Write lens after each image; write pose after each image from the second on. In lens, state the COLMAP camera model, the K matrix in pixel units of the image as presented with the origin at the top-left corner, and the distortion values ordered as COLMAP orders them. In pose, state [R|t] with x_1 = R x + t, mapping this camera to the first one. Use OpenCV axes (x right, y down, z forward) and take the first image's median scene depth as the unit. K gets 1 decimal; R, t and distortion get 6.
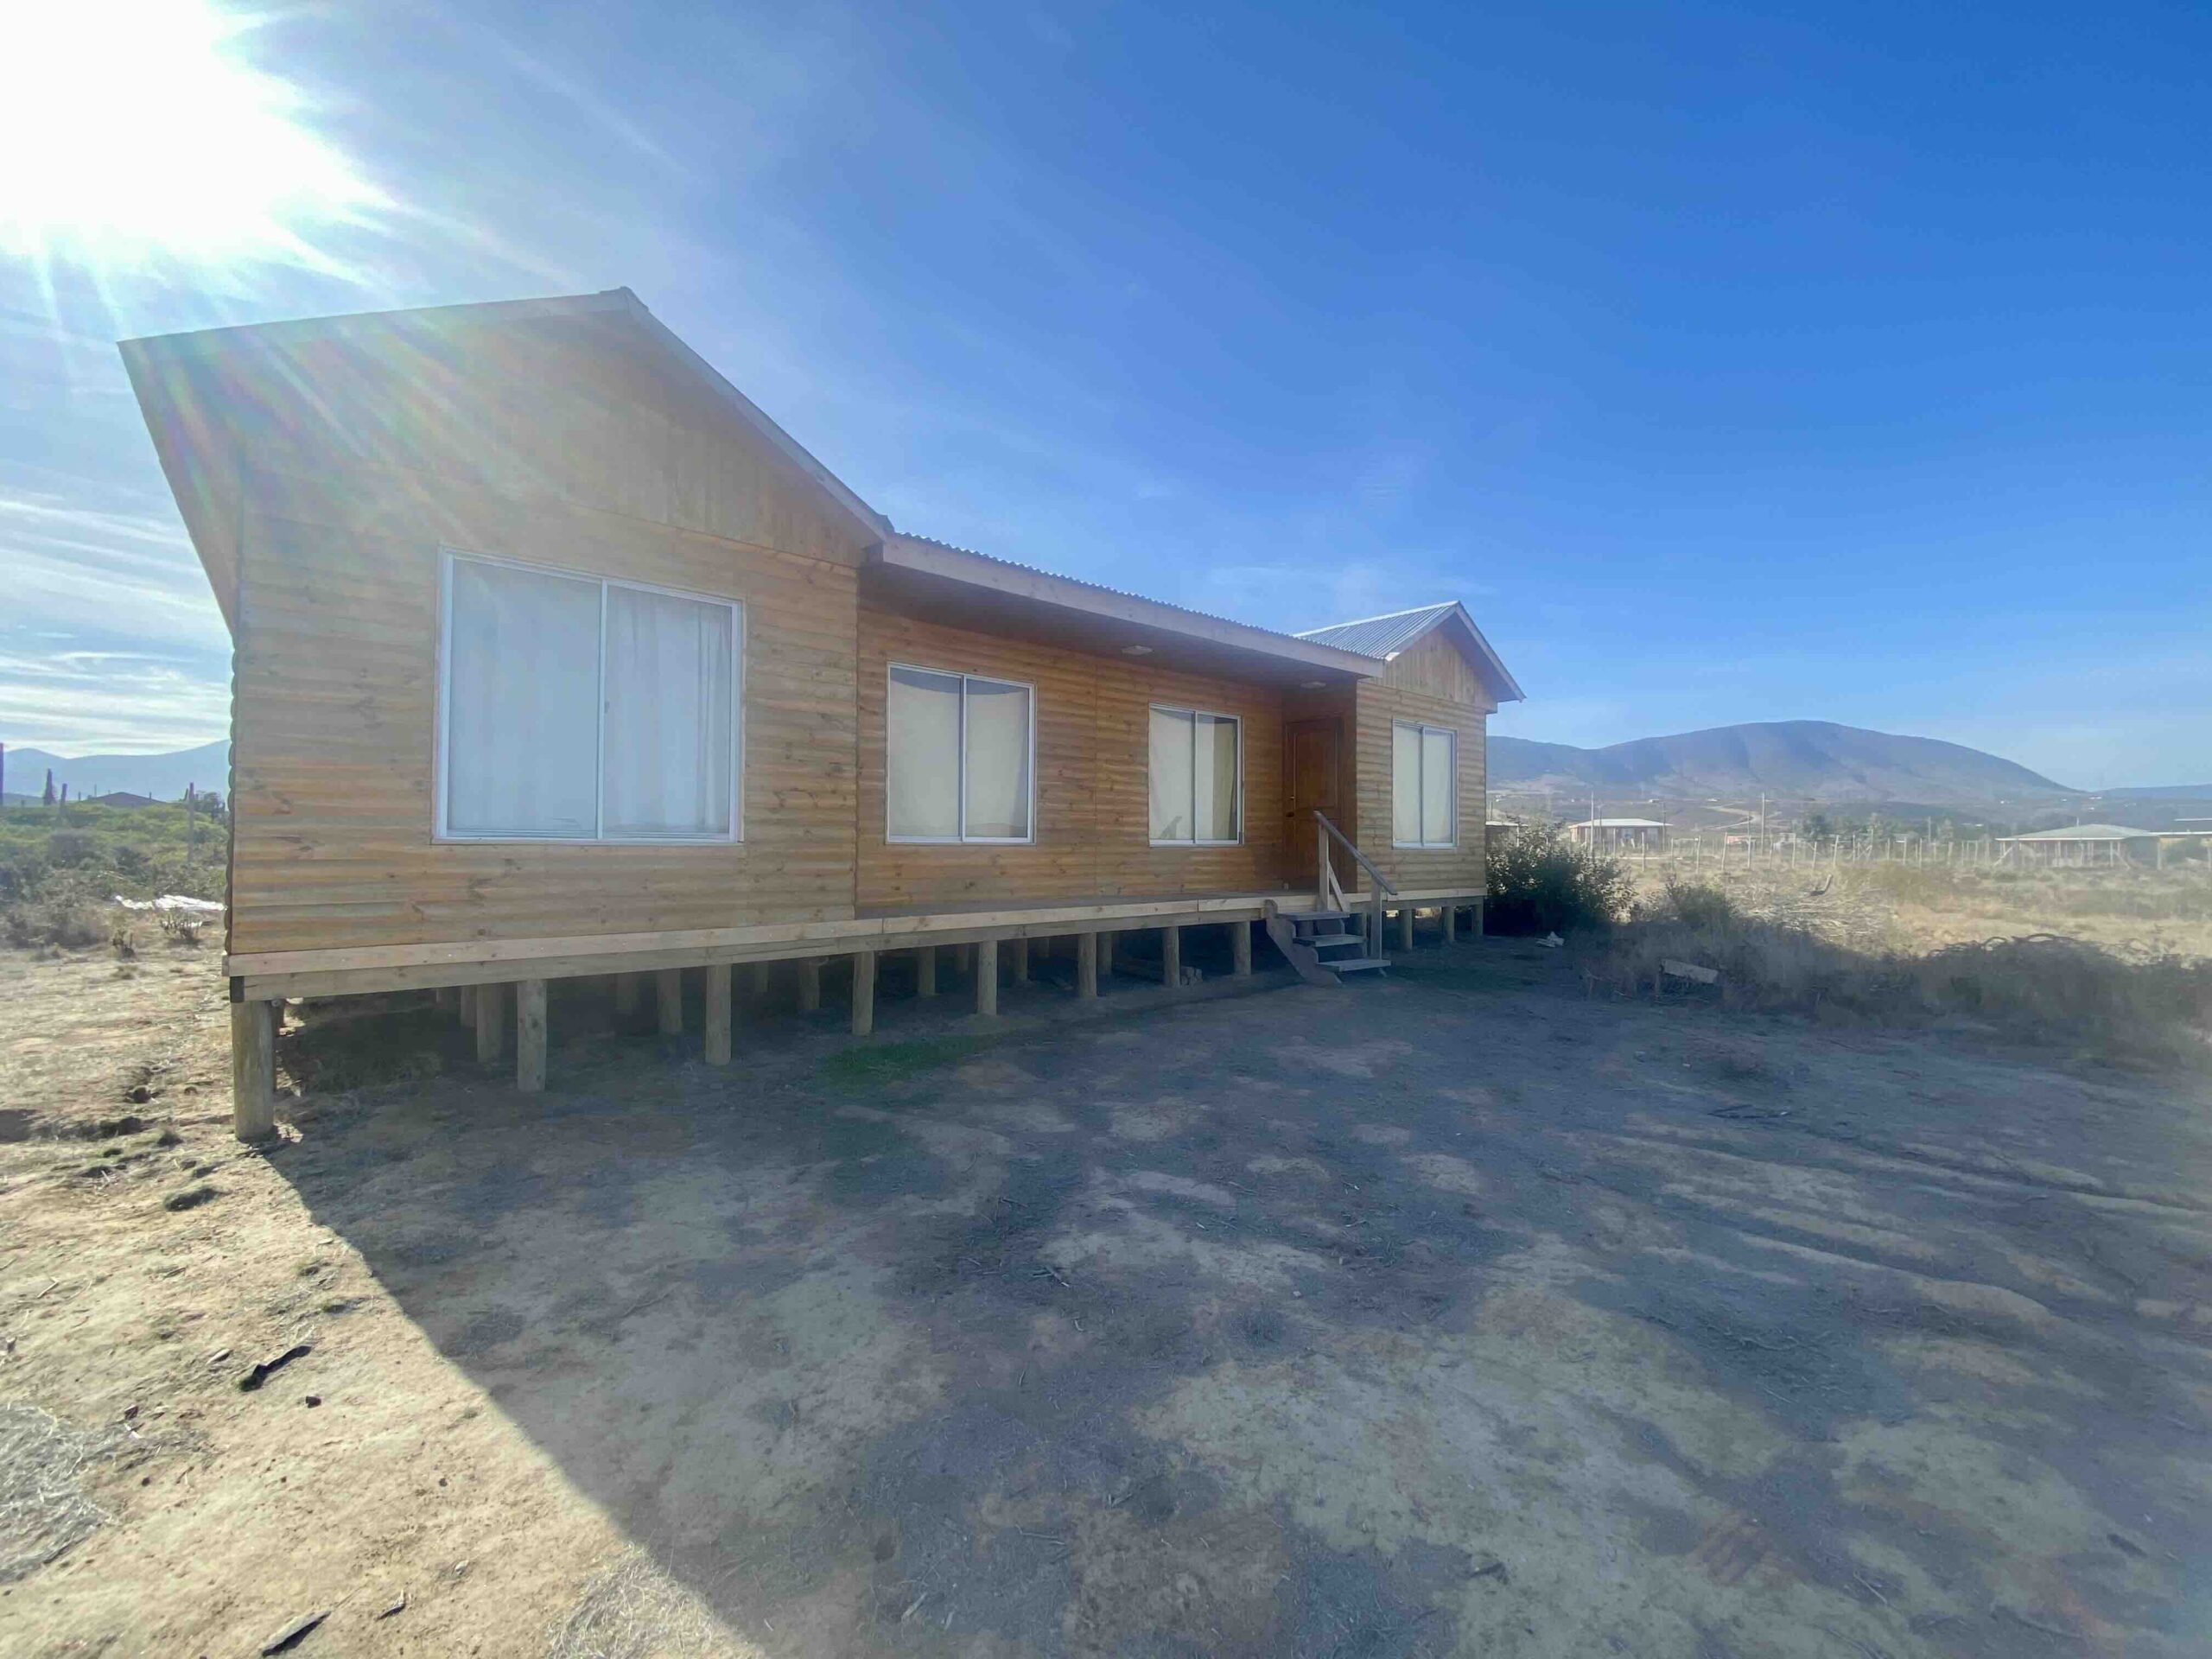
lens RADIAL K [[872.4, 0, 1106.0], [0, 872.4, 829.5], [0, 0, 1]] dist [-0.003497, -0.000520]
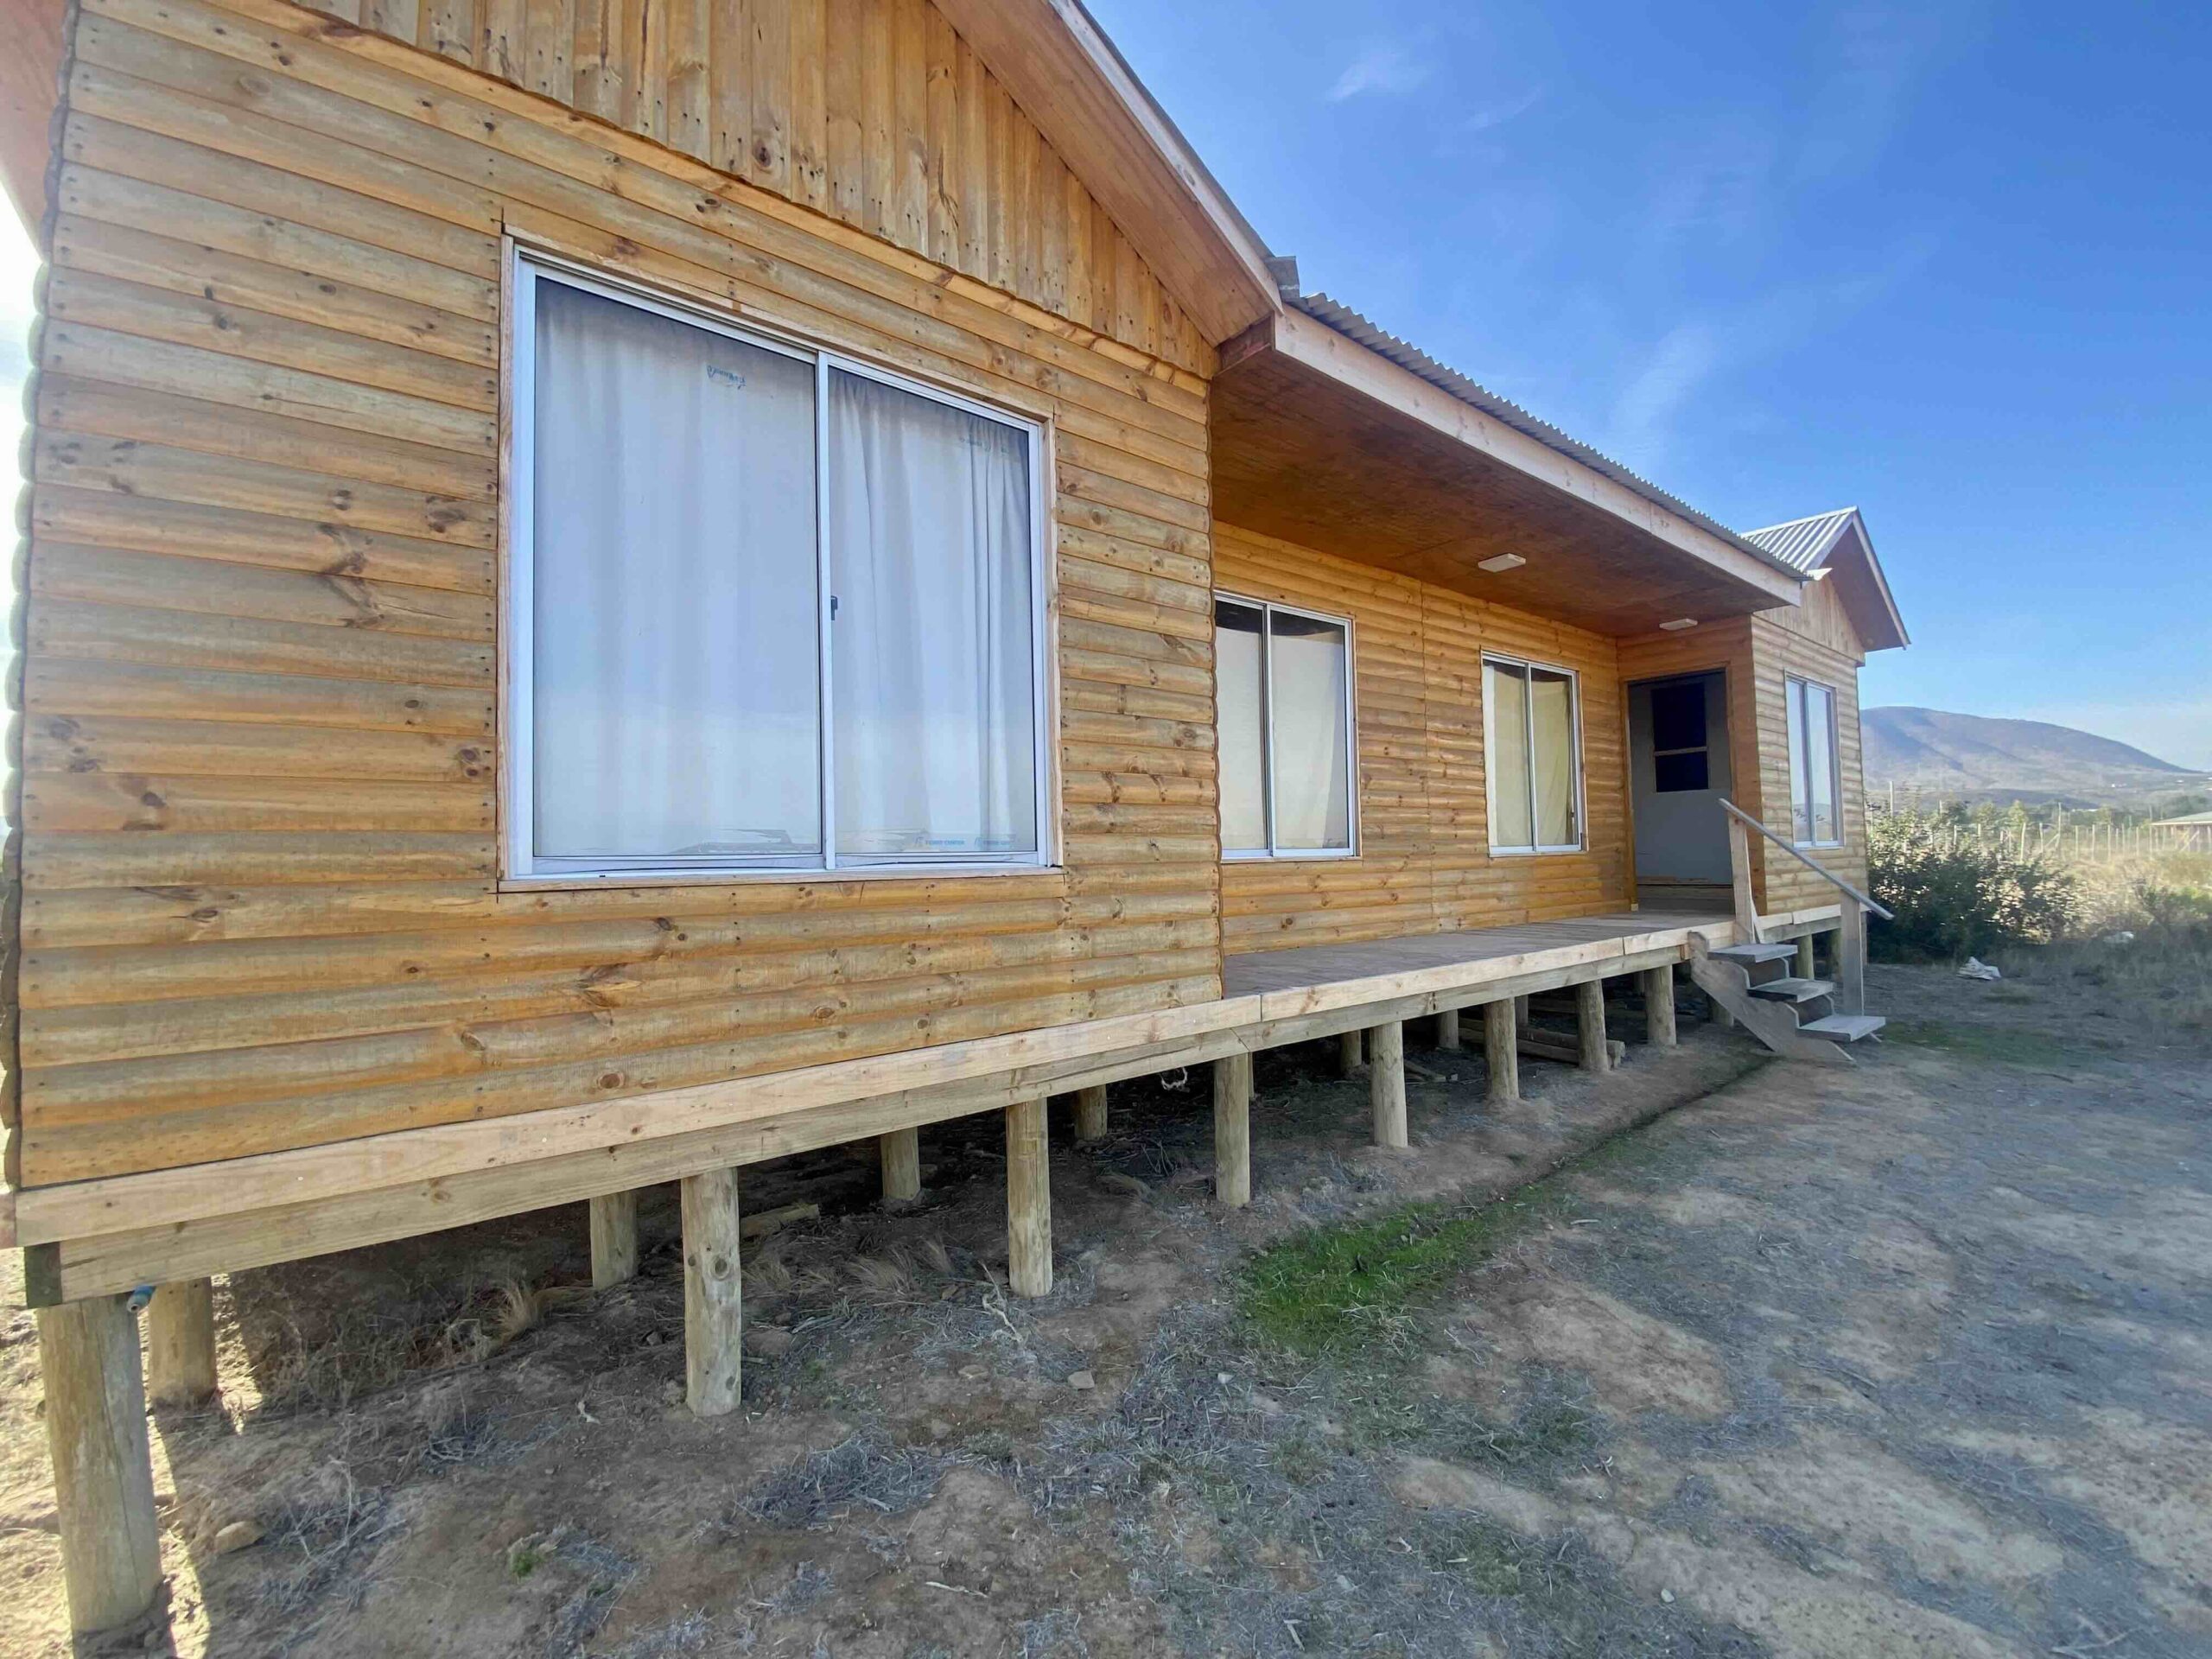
lens RADIAL K [[898.4, 0, 1106.0], [0, 898.4, 829.5], [0, 0, 1]] dist [0.054170, -0.029887]
pose [[0.997586, -0.029620, -0.062815, -0.346895], [0.028671, 0.999462, -0.015945, 0.000994], [0.063253, 0.014106, 0.997898, 0.439333]]
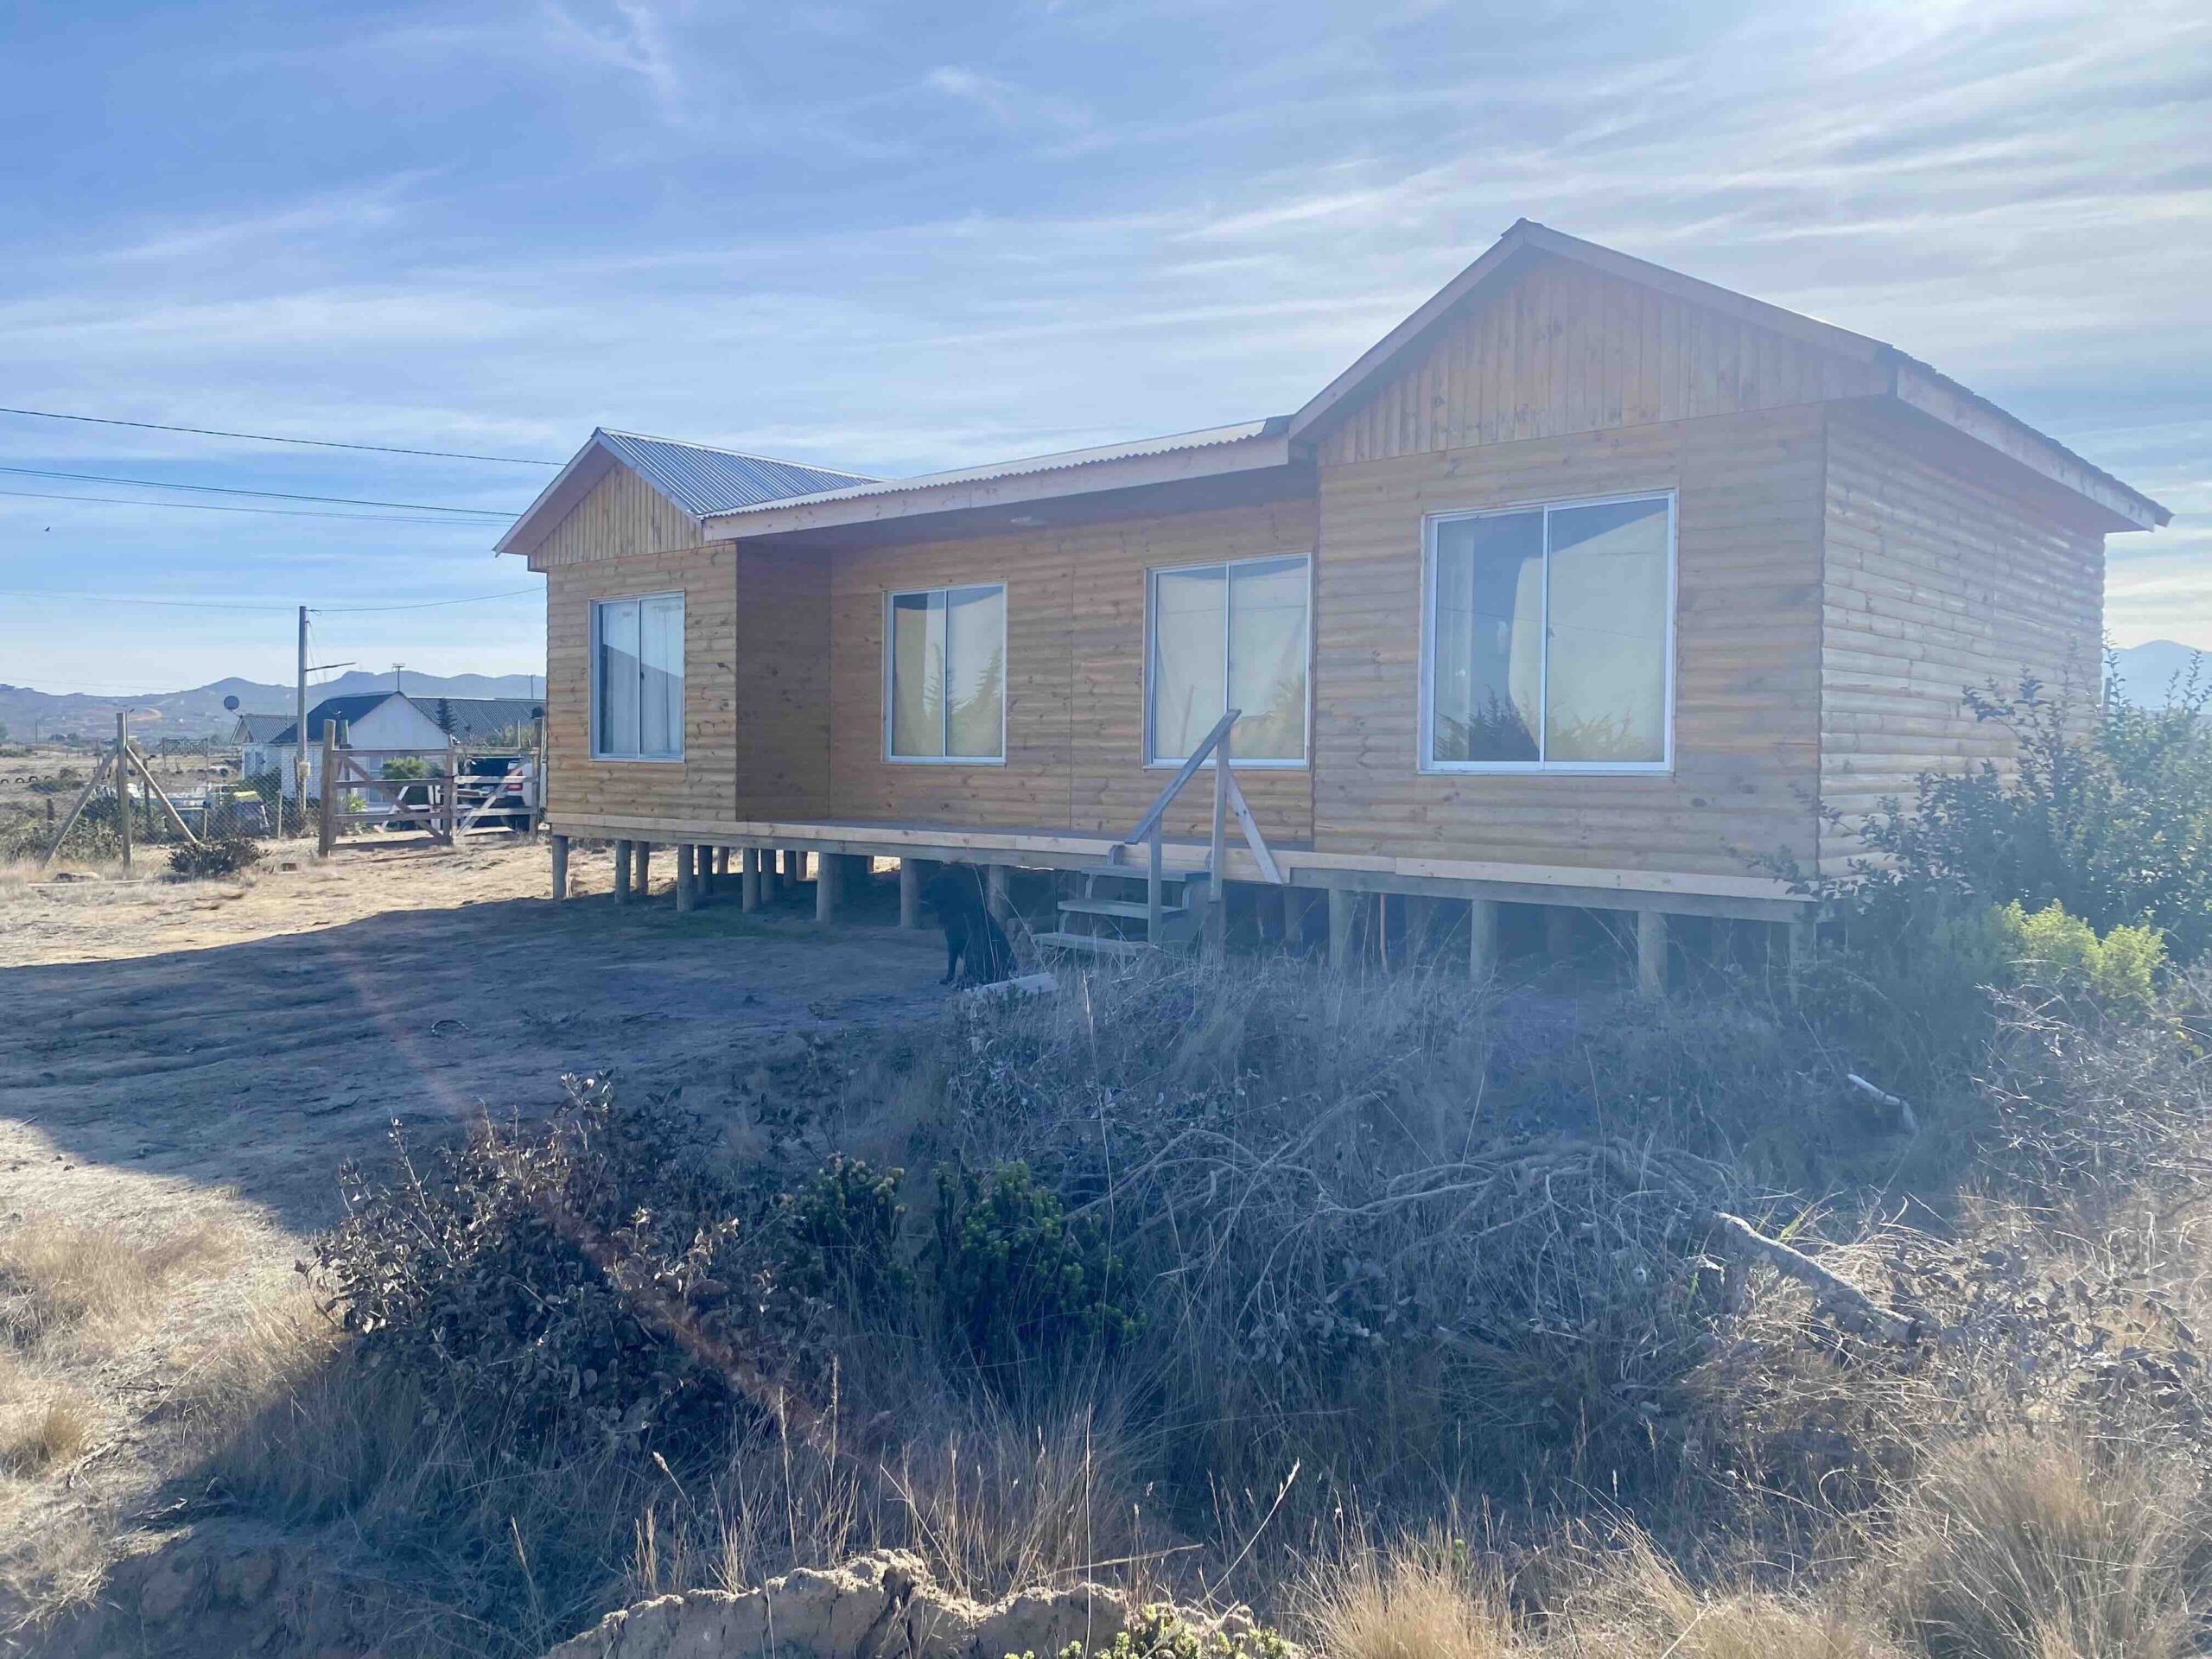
lens RADIAL K [[1797.9, 0, 1106.0], [0, 1797.9, 829.5], [0, 0, 1]] dist [0.075396, 0.000905]
pose [[0.107936, 0.032163, -0.993637, 2.580100], [0.009139, 0.999402, 0.033343, 0.035239], [0.994116, -0.012679, 0.107577, 1.346925]]
